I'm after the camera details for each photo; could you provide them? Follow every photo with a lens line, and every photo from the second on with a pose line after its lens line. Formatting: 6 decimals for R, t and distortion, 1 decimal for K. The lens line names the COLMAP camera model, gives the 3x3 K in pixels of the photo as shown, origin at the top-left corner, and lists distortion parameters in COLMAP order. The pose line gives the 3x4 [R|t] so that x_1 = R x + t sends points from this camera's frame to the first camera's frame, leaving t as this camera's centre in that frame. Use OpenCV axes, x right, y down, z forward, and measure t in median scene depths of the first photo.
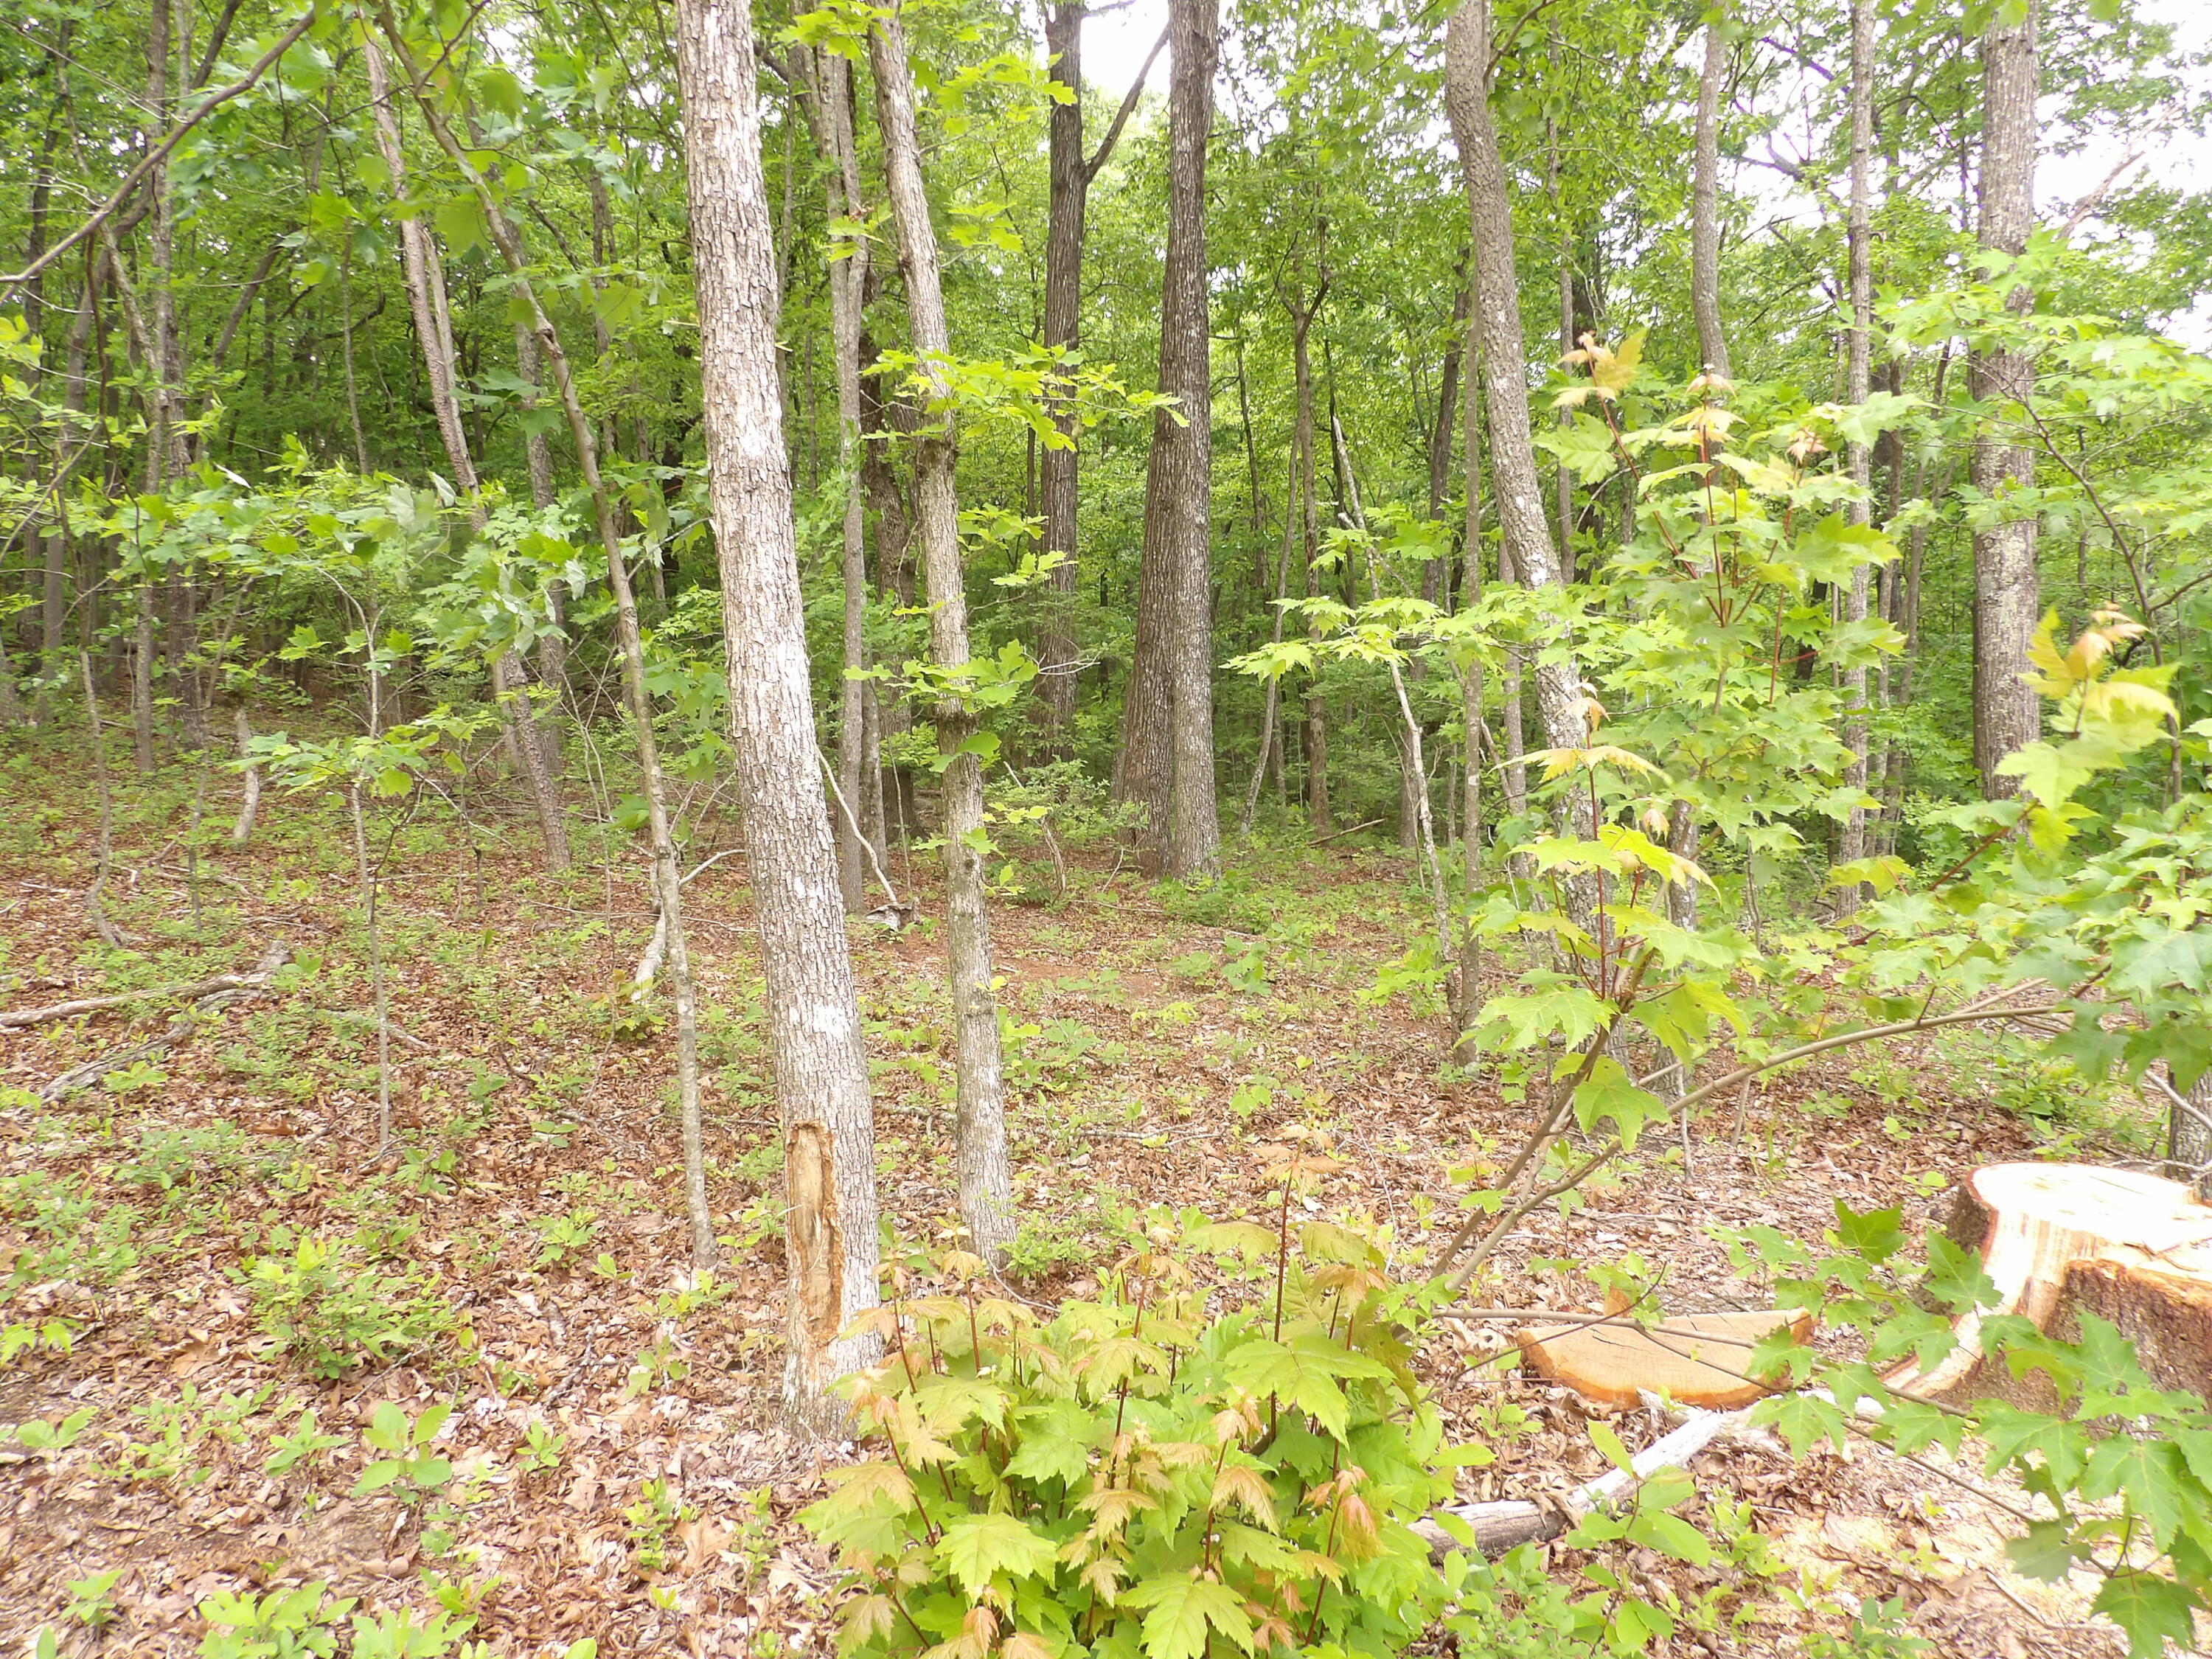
lens RADIAL K [[1562.9, 0, 1099.8], [0, 1562.9, 837.4], [0, 0, 1]] dist [-0.040064, 0.054410]
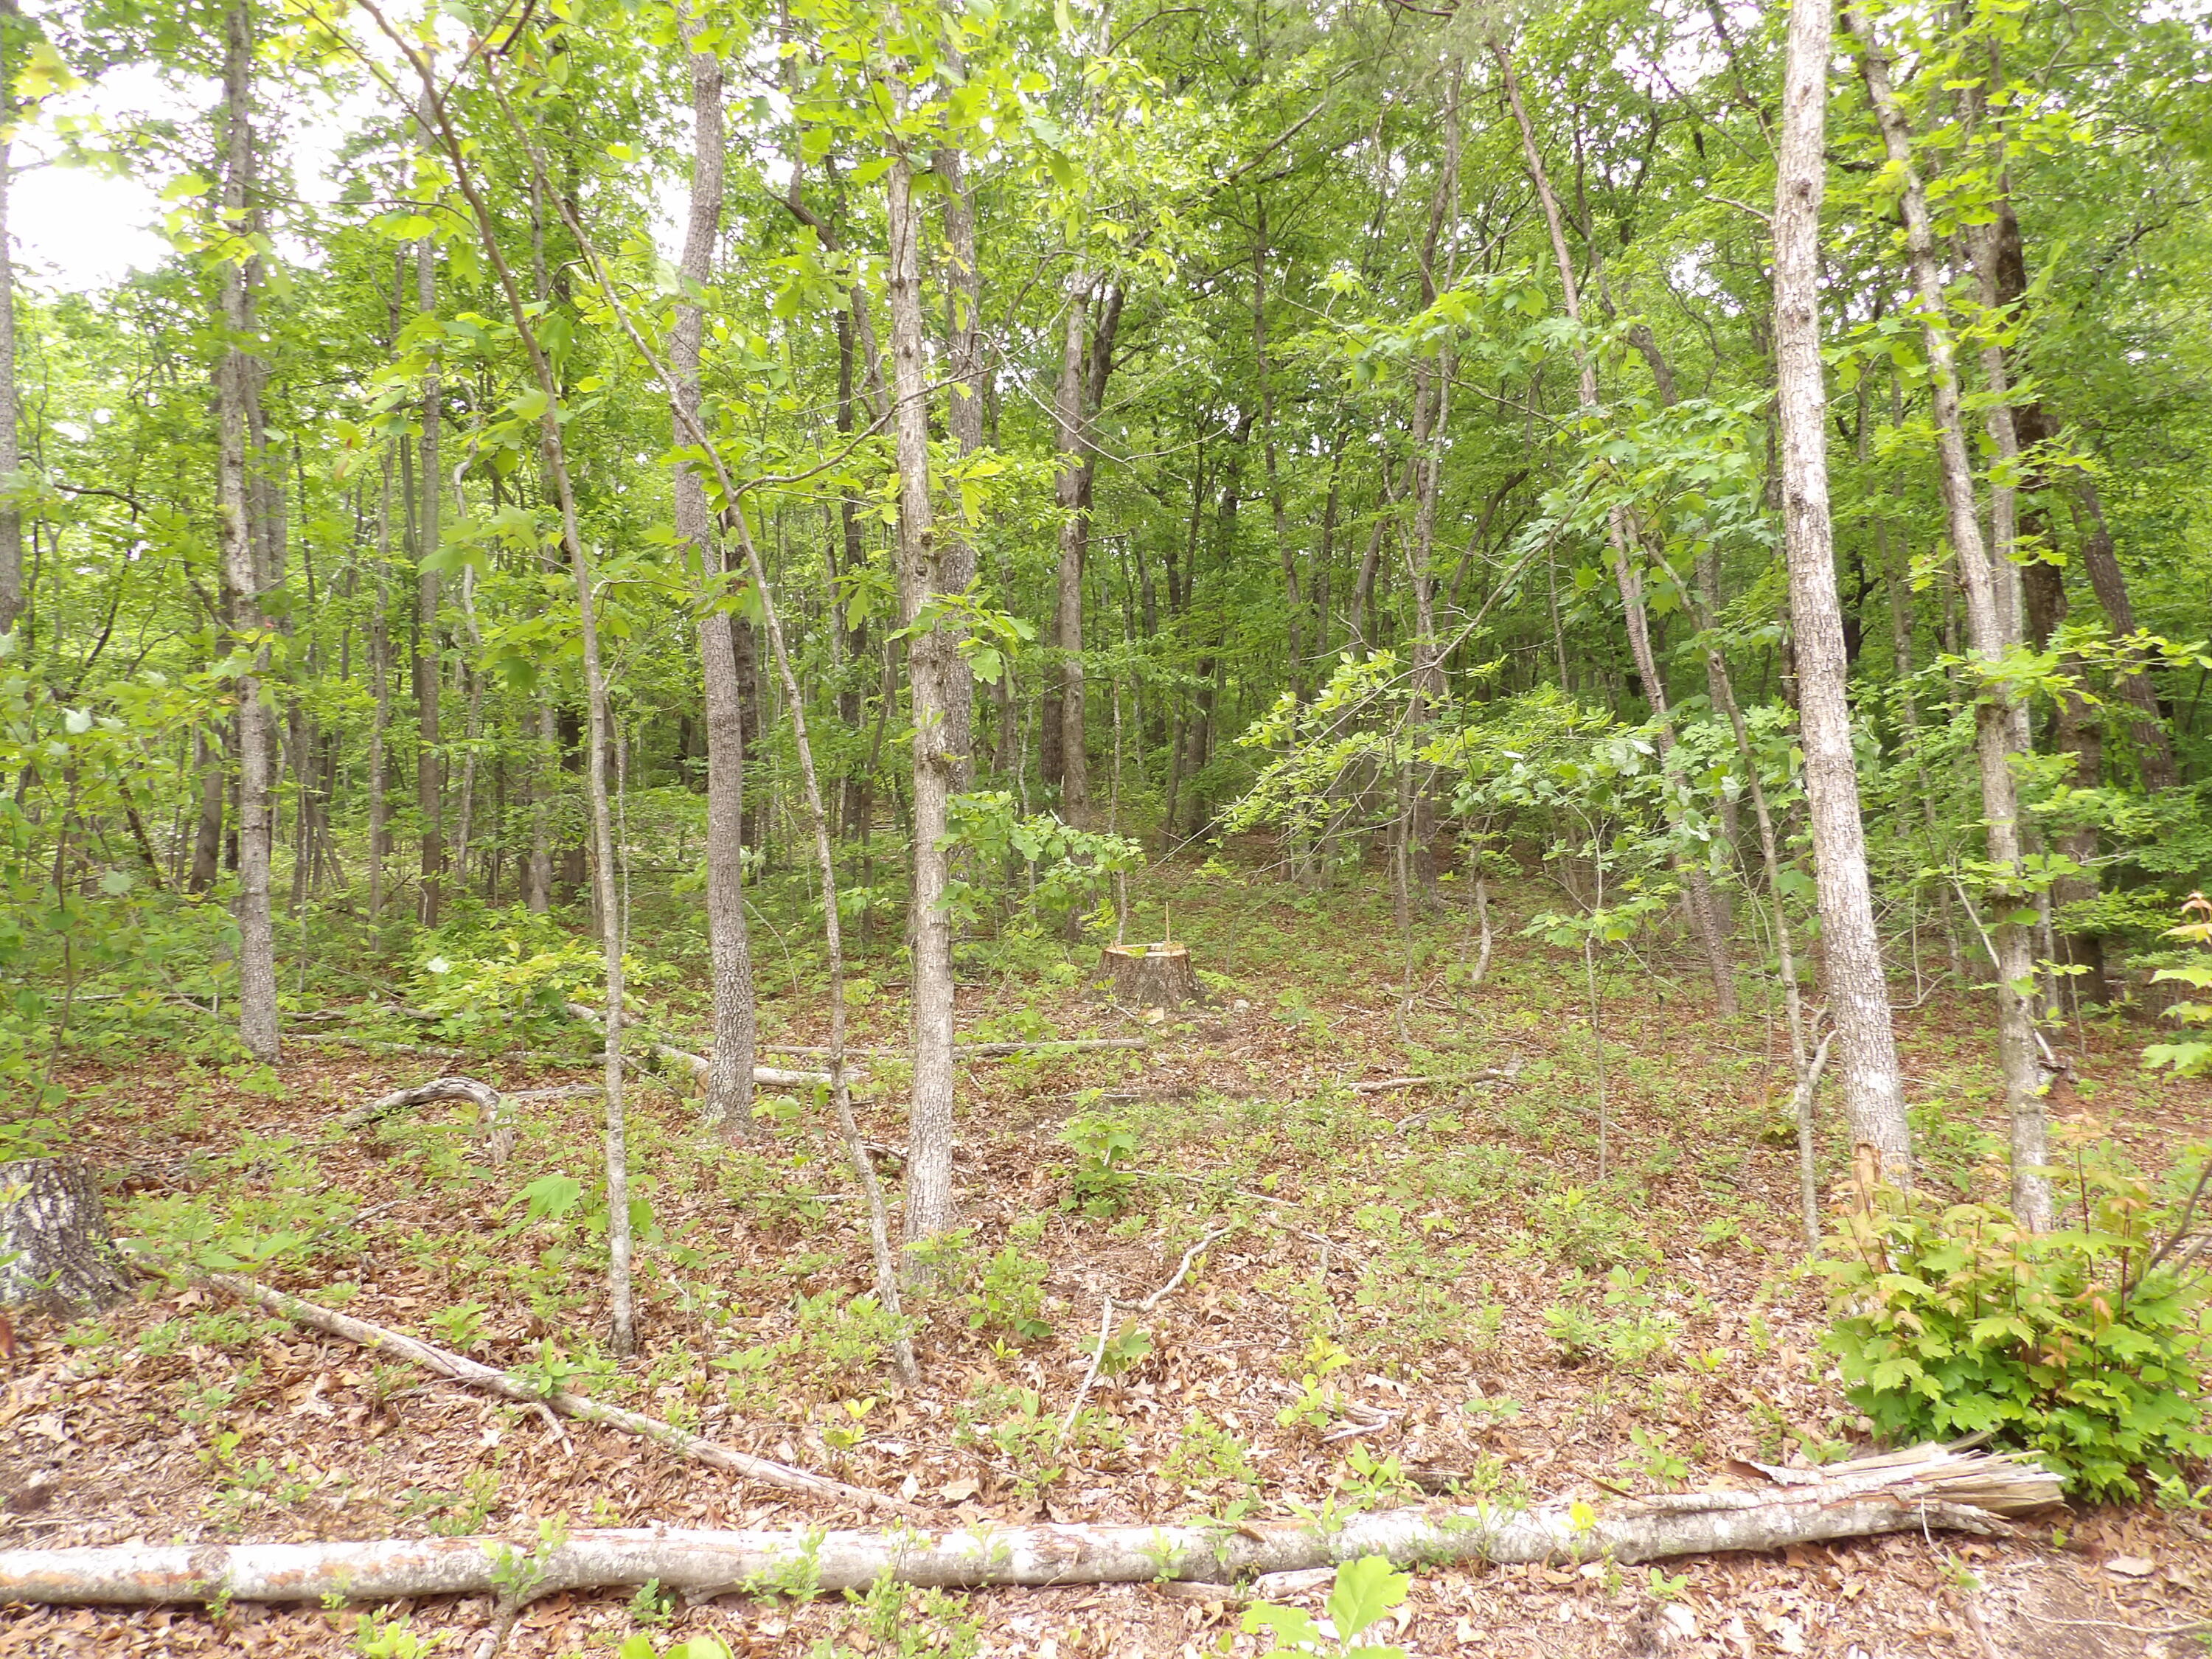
lens RADIAL K [[1562.9, 0, 1099.8], [0, 1562.9, 837.4], [0, 0, 1]] dist [-0.040064, 0.054410]
pose [[0.750738, -0.023530, -0.660181, 0.207094], [-0.044783, 0.995254, -0.086399, 0.025057], [0.659080, 0.094428, 0.746121, -0.557791]]
